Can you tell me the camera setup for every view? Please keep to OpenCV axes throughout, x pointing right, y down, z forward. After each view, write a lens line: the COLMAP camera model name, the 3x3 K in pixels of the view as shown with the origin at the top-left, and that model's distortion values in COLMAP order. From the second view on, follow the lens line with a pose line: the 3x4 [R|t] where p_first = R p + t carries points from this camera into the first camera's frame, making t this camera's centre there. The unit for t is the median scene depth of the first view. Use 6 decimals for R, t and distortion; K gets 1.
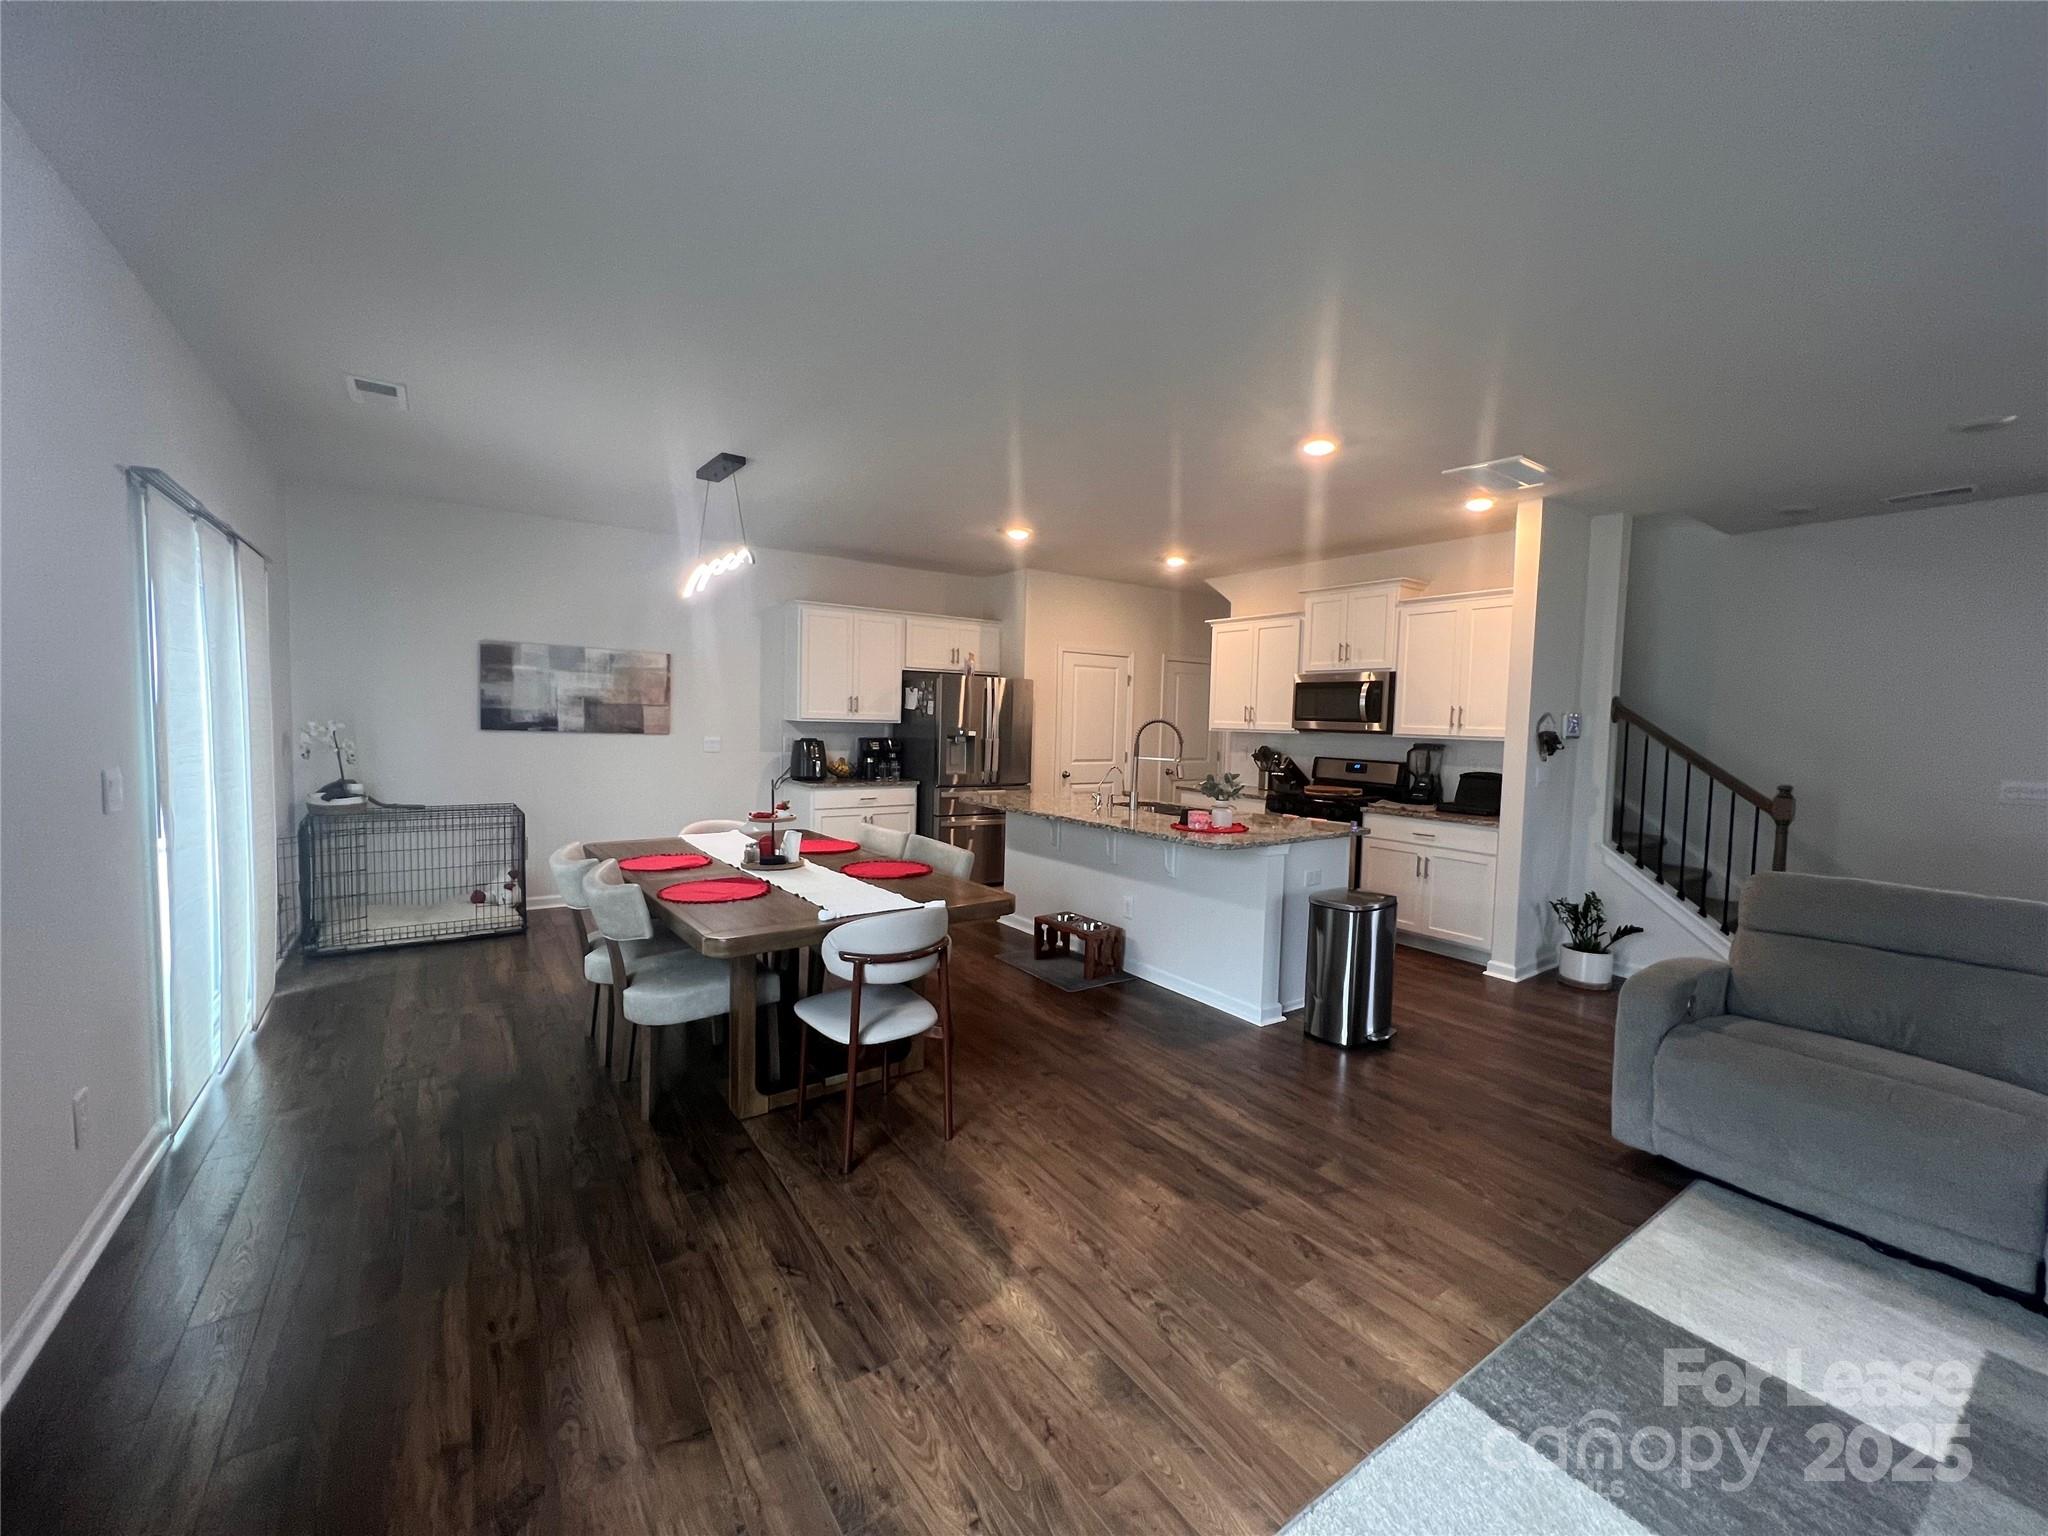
lens RADIAL K [[812.4, 0, 1018.7], [0, 812.4, 763.1], [0, 0, 1]] dist [0.000313, -0.000219]
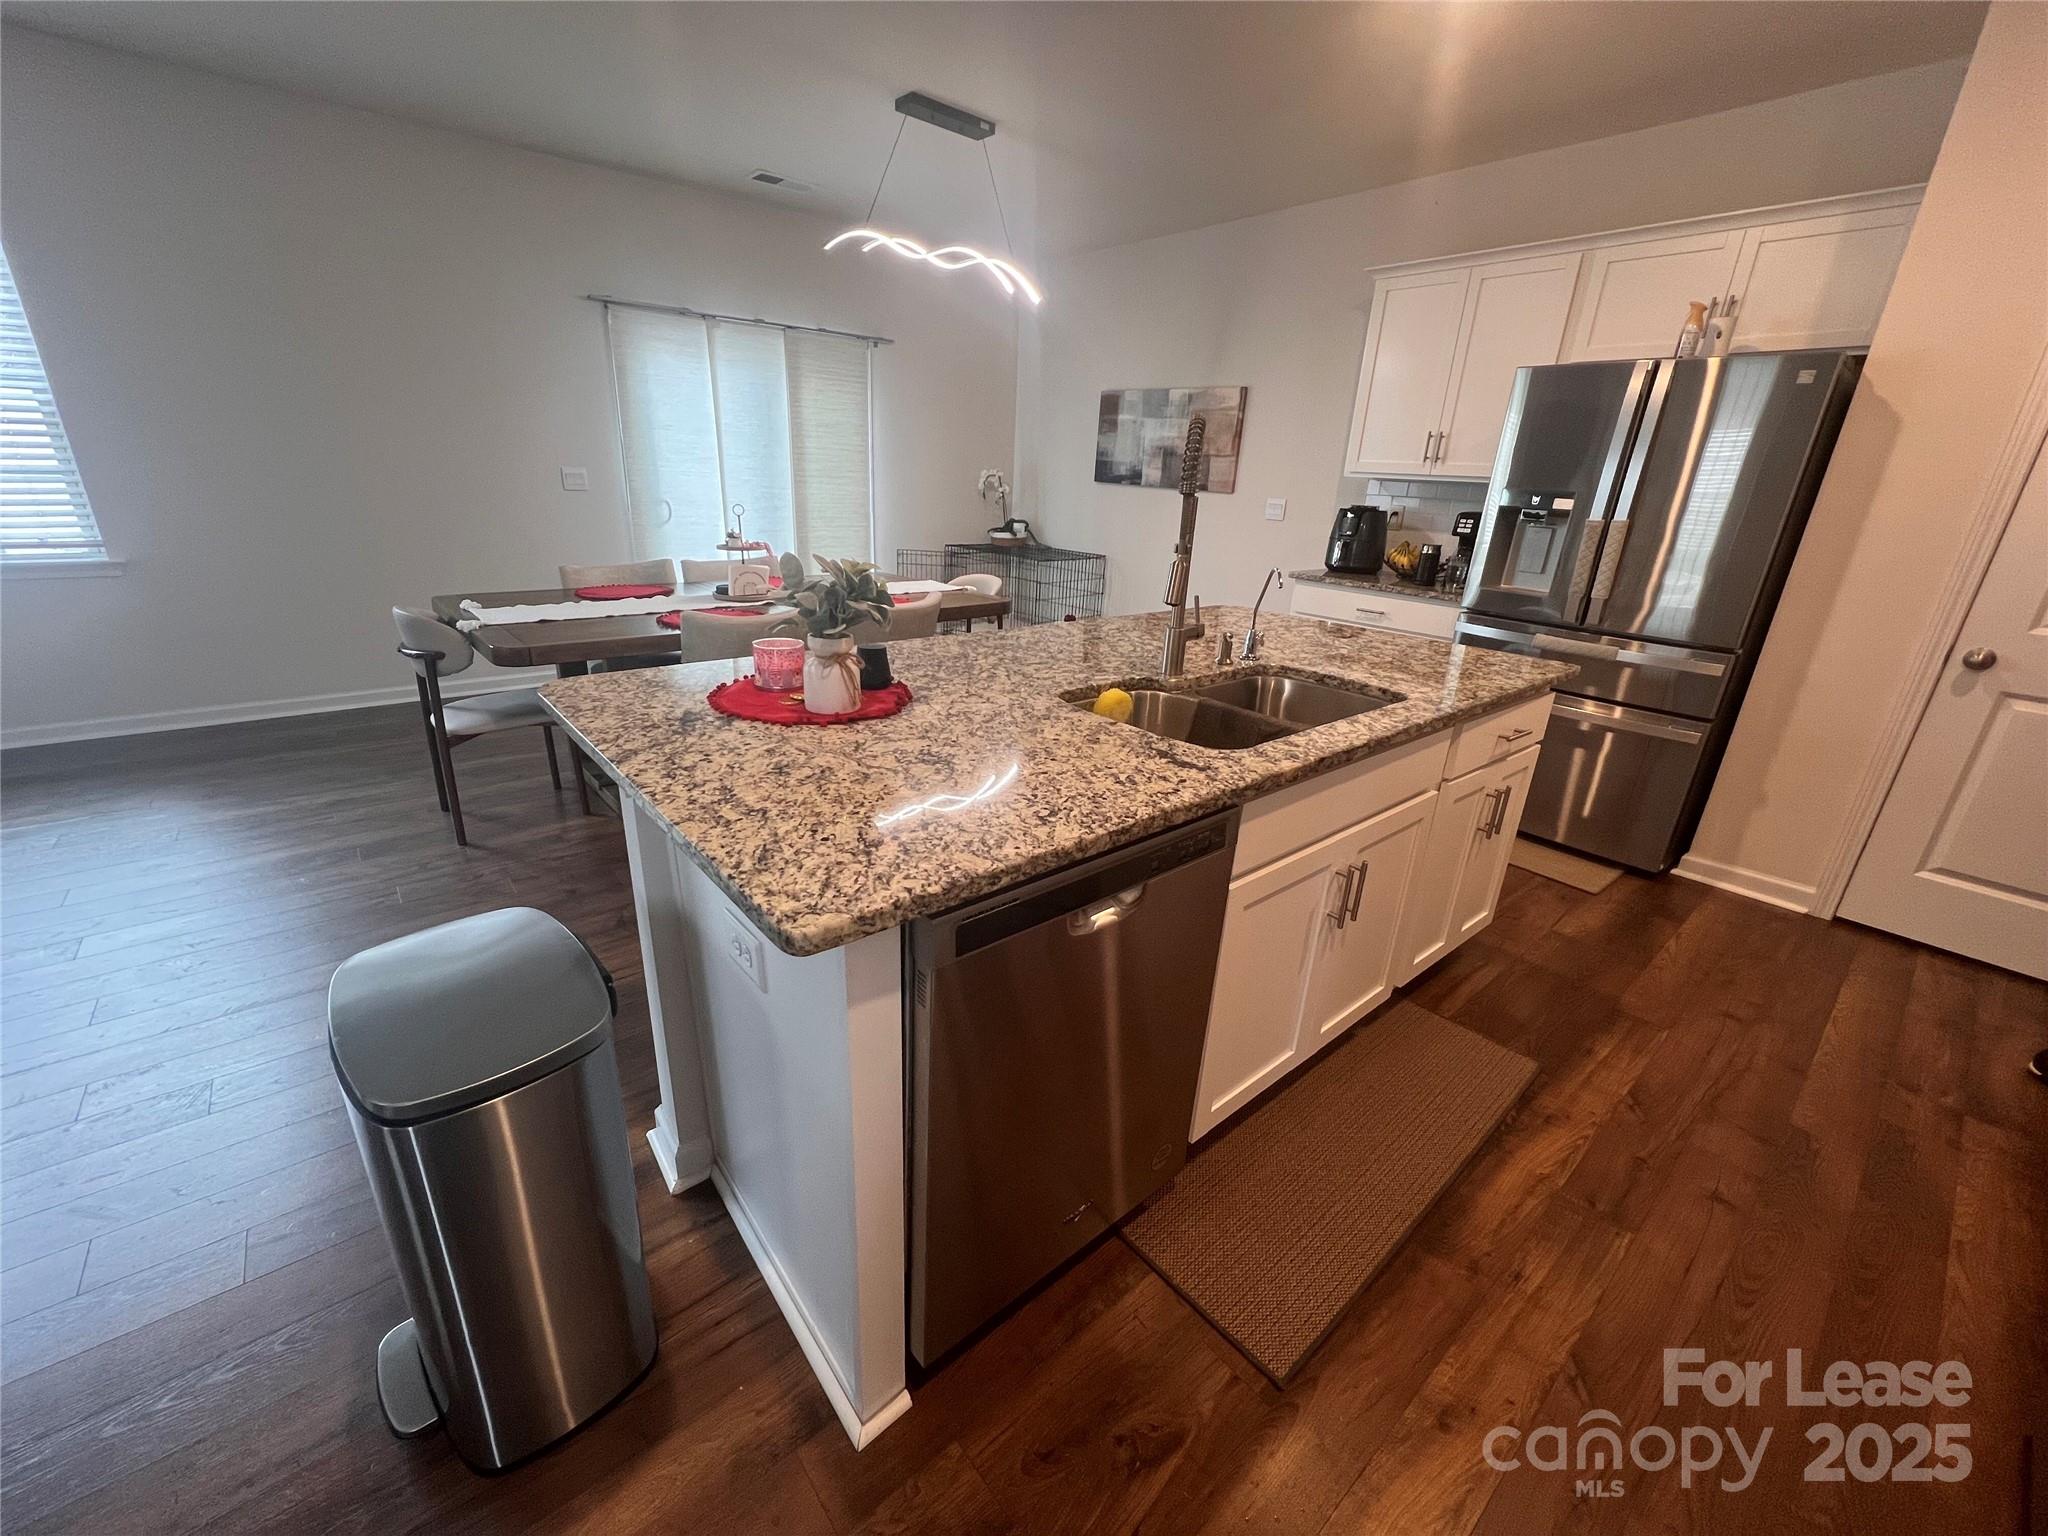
lens RADIAL K [[812.4, 0, 1015.7], [0, 812.4, 767.3], [0, 0, 1]] dist [0.000313, -0.000219]
pose [[0.083757, 0.325155, -0.941944, 0.450382], [-0.096302, 0.943482, 0.317123, -0.015047], [0.991822, 0.064149, 0.110337, 0.771924]]
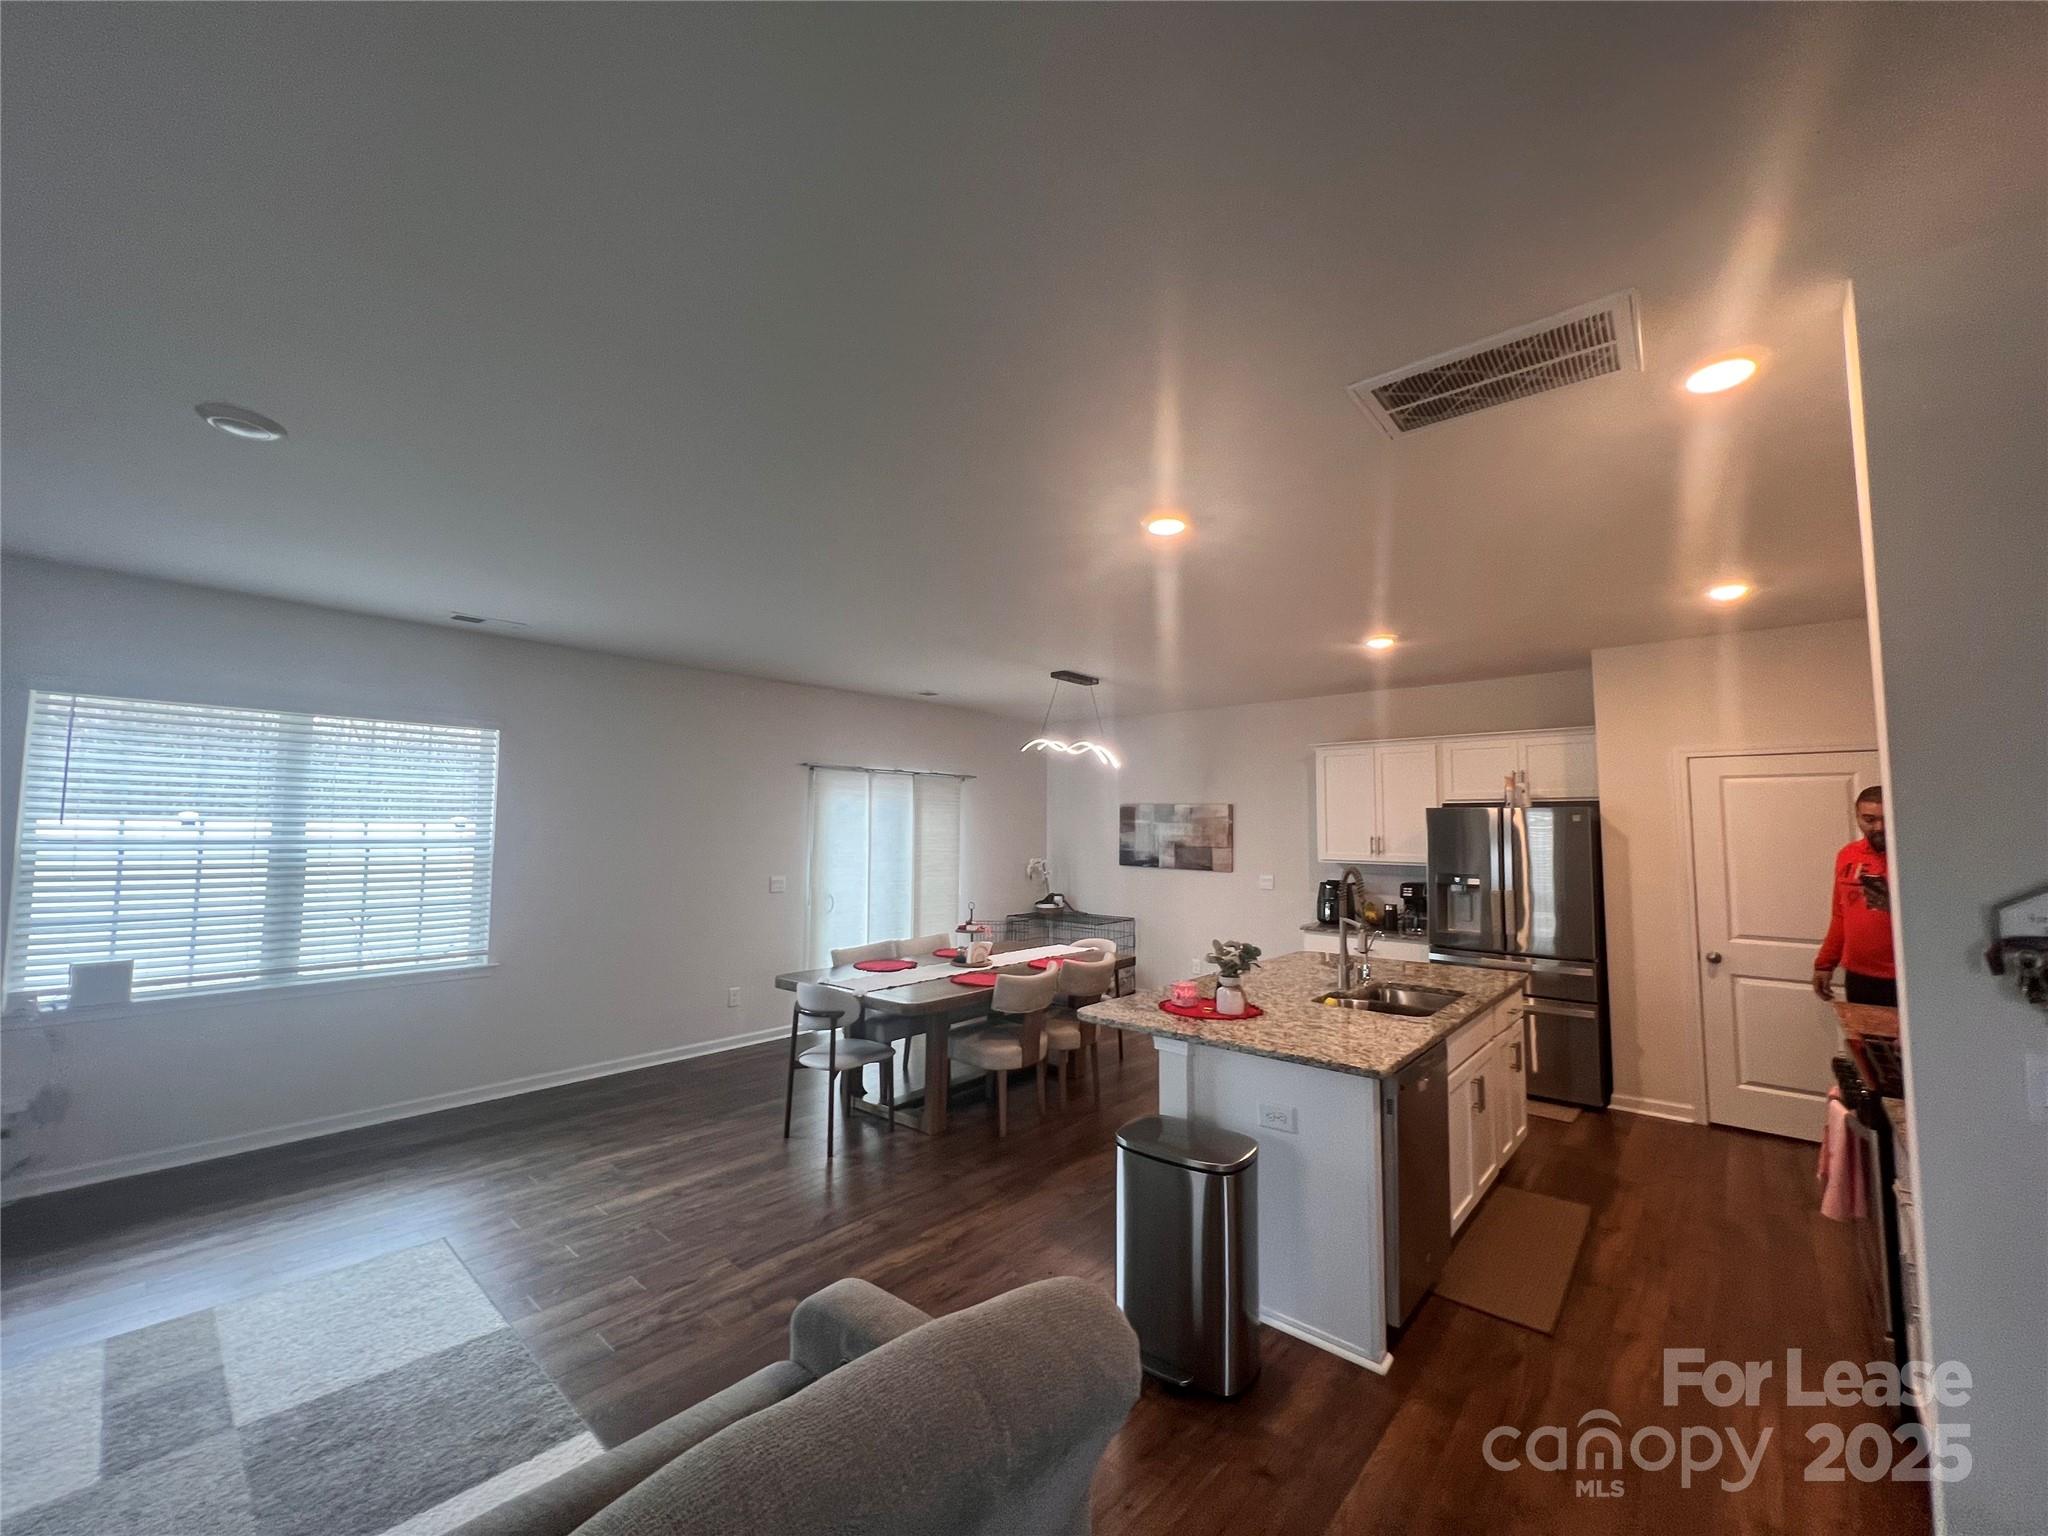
lens RADIAL K [[812.4, 0, 1016.6], [0, 812.4, 771.9], [0, 0, 1]] dist [0.000313, -0.000219]
pose [[0.230668, -0.093212, -0.968558, 0.703691], [-0.057258, 0.992376, -0.109141, -0.036412], [0.971346, 0.080633, 0.223572, 0.460240]]
